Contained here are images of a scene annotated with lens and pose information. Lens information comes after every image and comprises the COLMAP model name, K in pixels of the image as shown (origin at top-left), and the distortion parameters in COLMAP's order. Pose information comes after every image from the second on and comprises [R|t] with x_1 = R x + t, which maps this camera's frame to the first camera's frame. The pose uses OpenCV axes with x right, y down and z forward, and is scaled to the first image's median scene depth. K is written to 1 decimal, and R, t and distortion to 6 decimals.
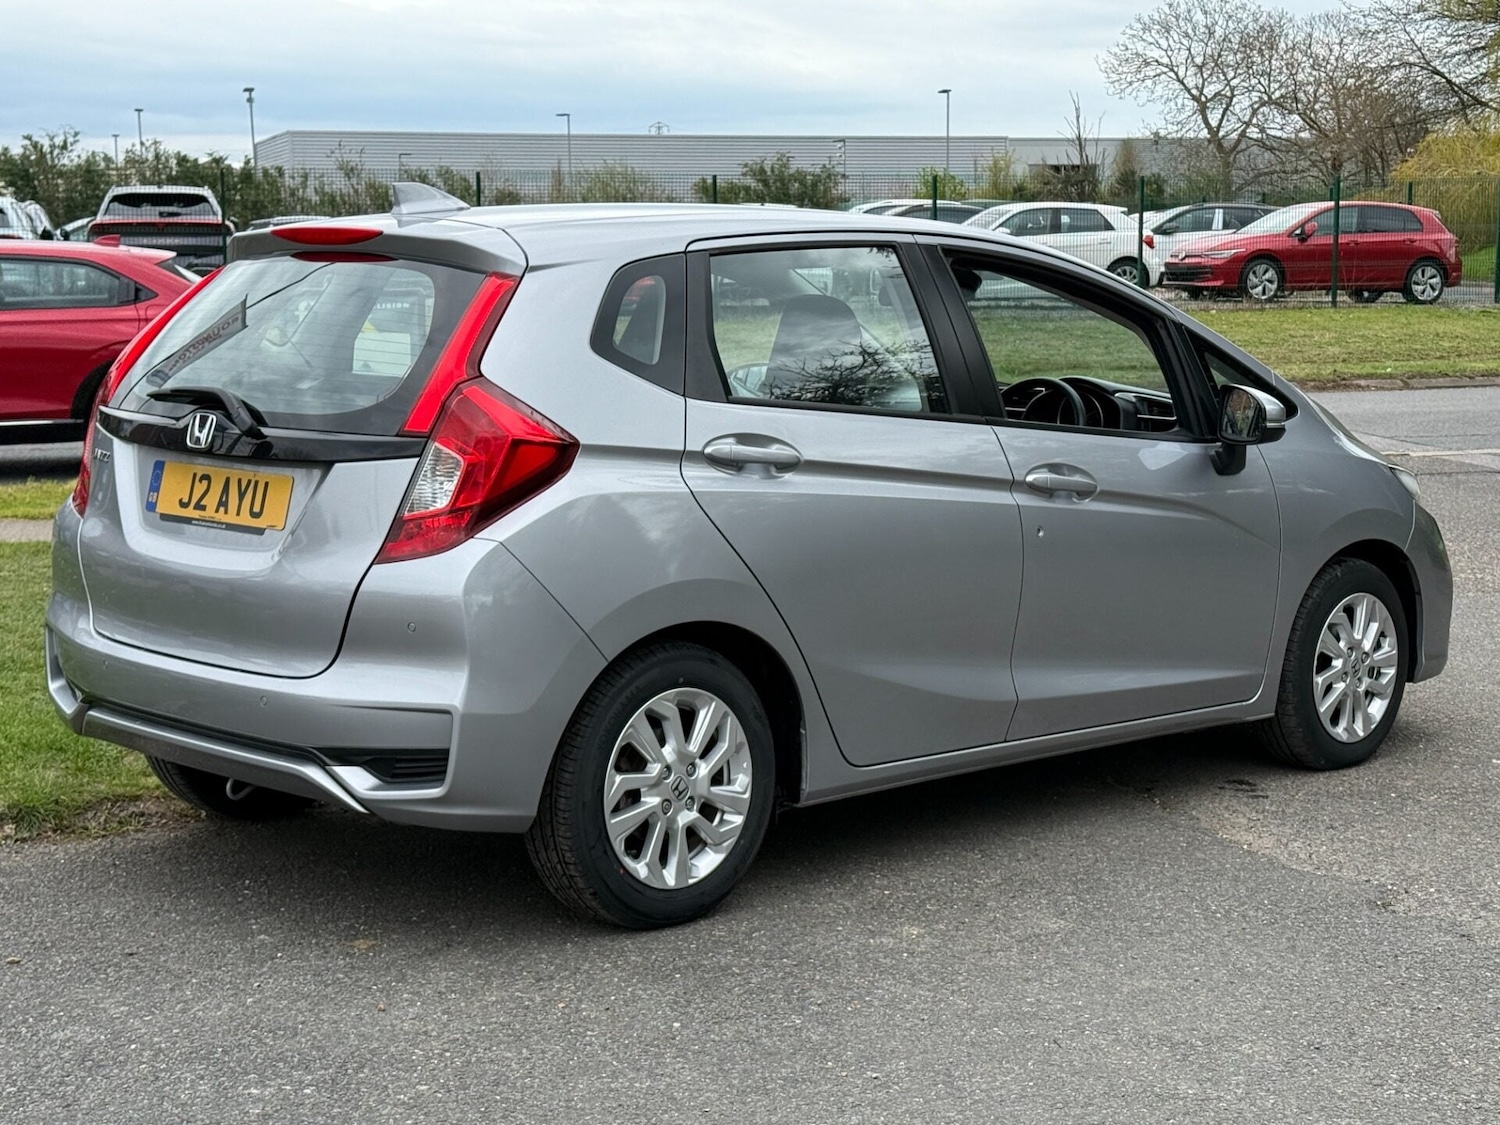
lens RADIAL K [[2448.2, 0, 755.5], [0, 2448.2, 559.9], [0, 0, 1]] dist [0.157196, -0.133797]
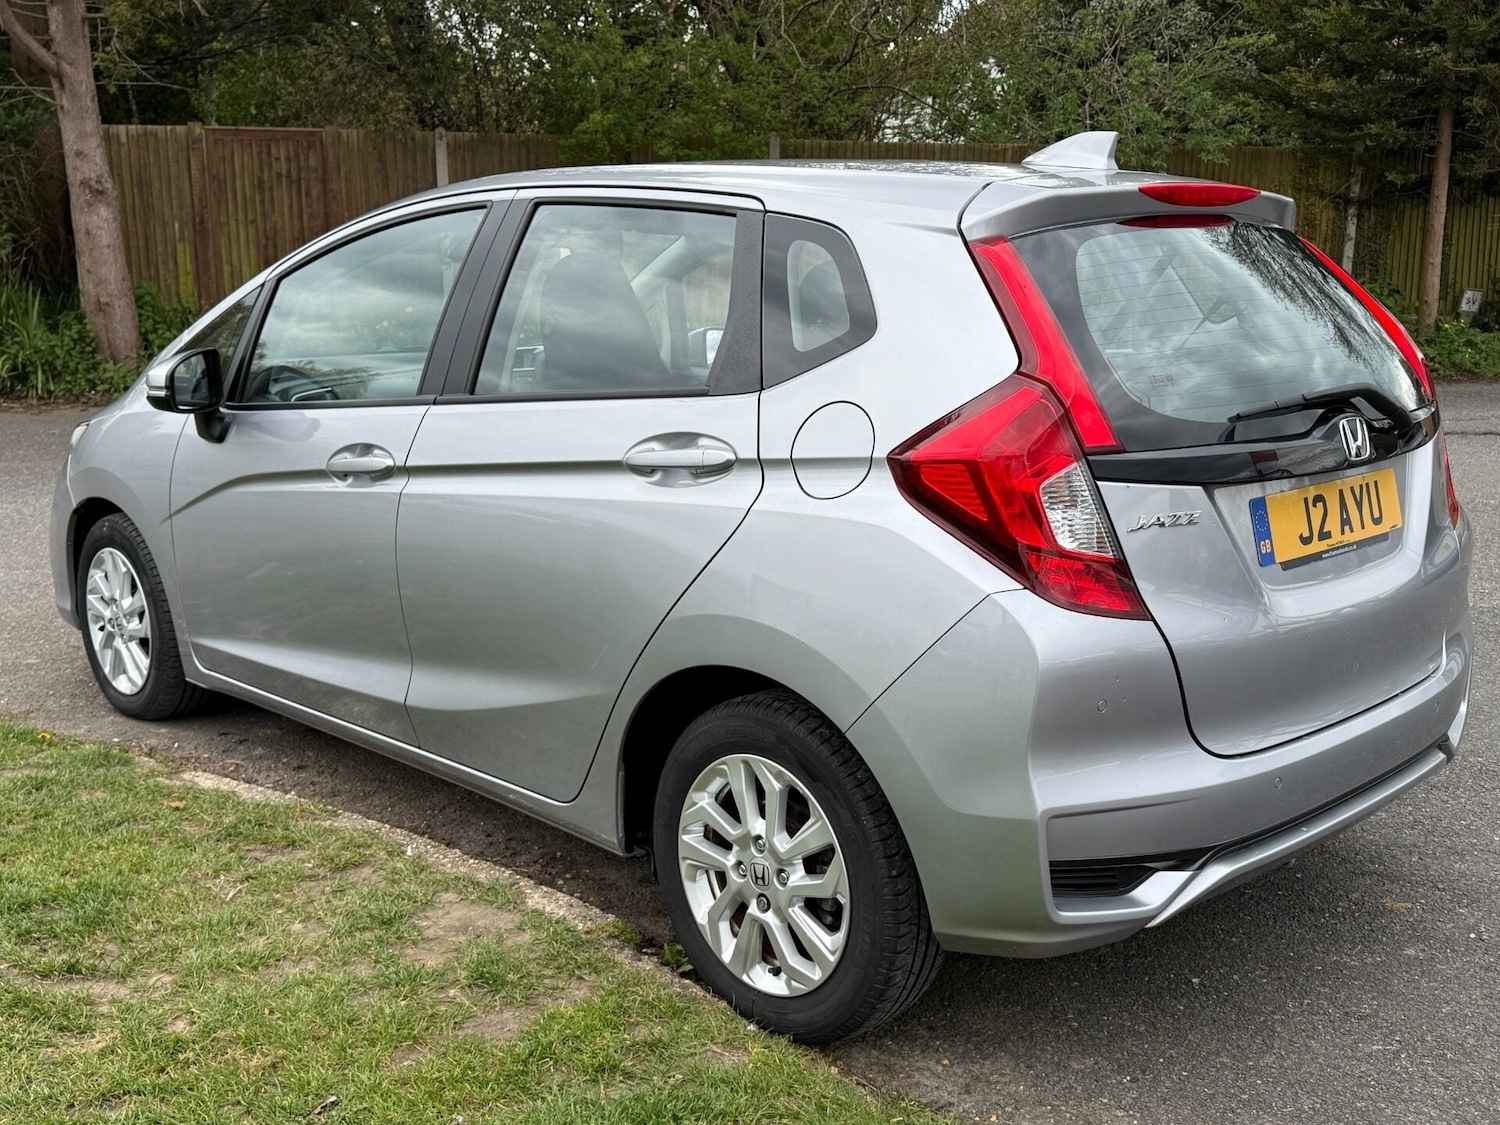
lens RADIAL K [[1561.2, 0, 750.0], [0, 1561.2, 562.5], [0, 0, 1]] dist [0.147482, -0.304410]
pose [[0.001739, -0.211787, 0.977314, -0.735458], [0.118009, 0.970530, 0.210107, -0.144327], [-0.993011, 0.114967, 0.026681, 1.174098]]
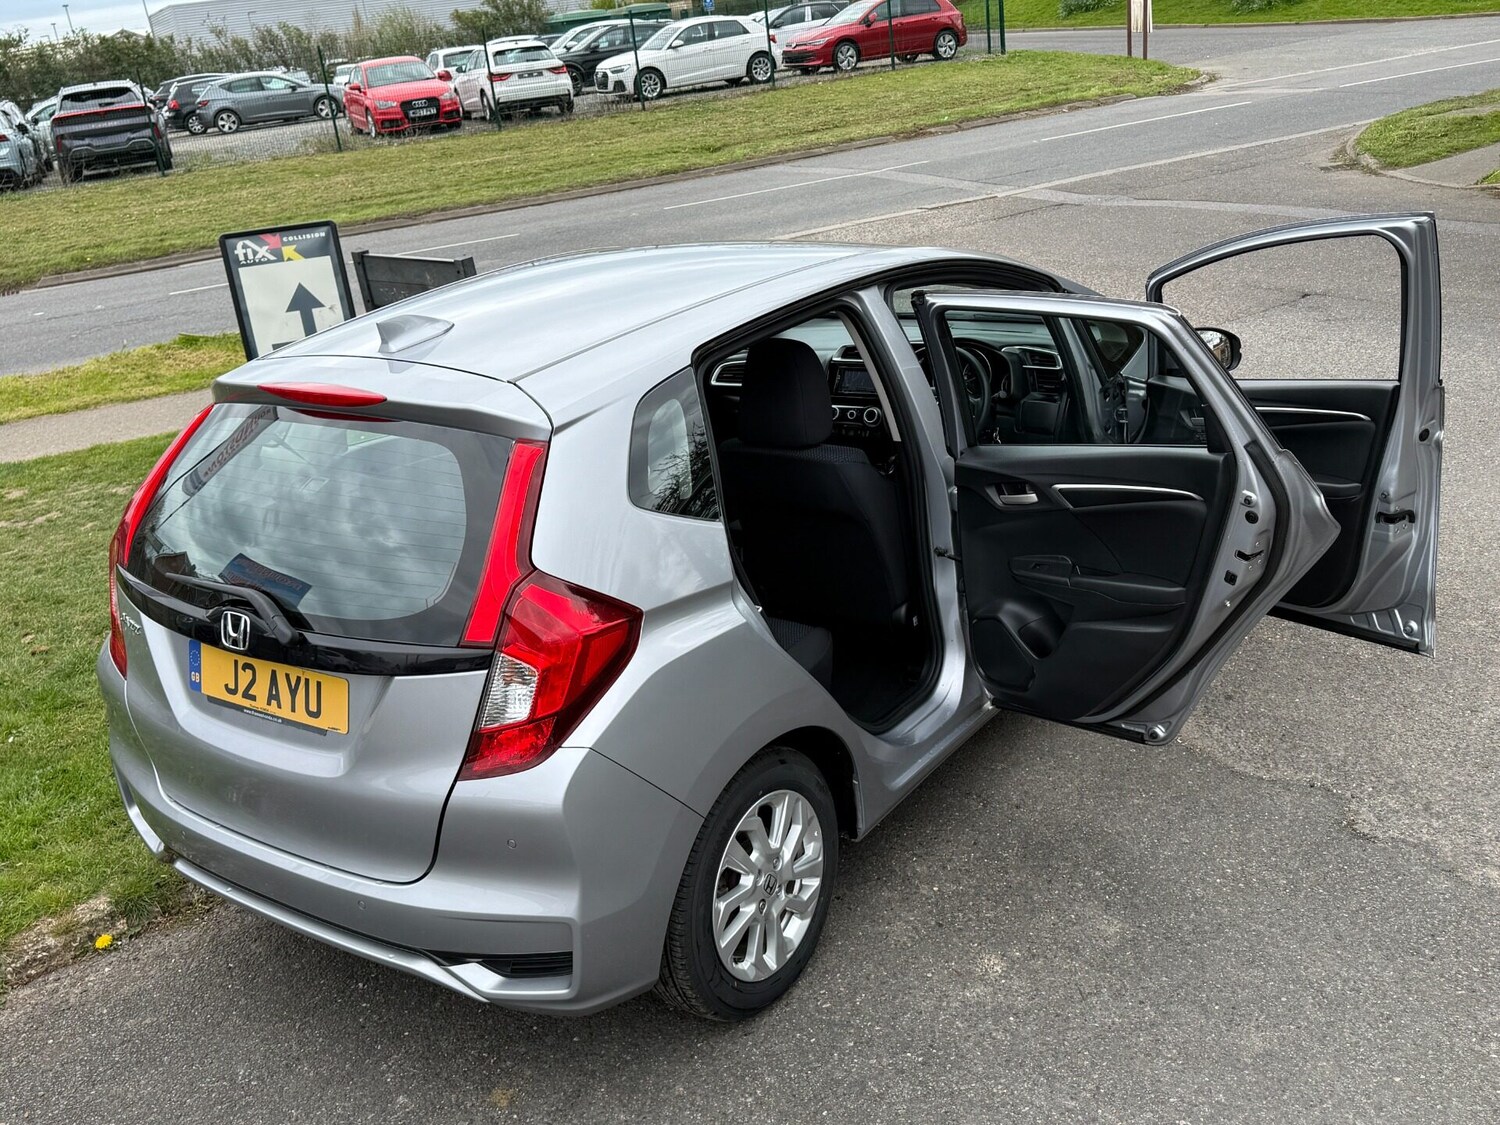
lens RADIAL K [[1428.9, 0, 751.9], [0, 1428.9, 568.8], [0, 0, 1]] dist [0.166588, -0.327465]
pose [[0.979625, -0.161407, 0.119512, -0.088806], [0.129773, 0.962881, 0.236685, -0.182506], [-0.153278, -0.216353, 0.964208, 0.417913]]
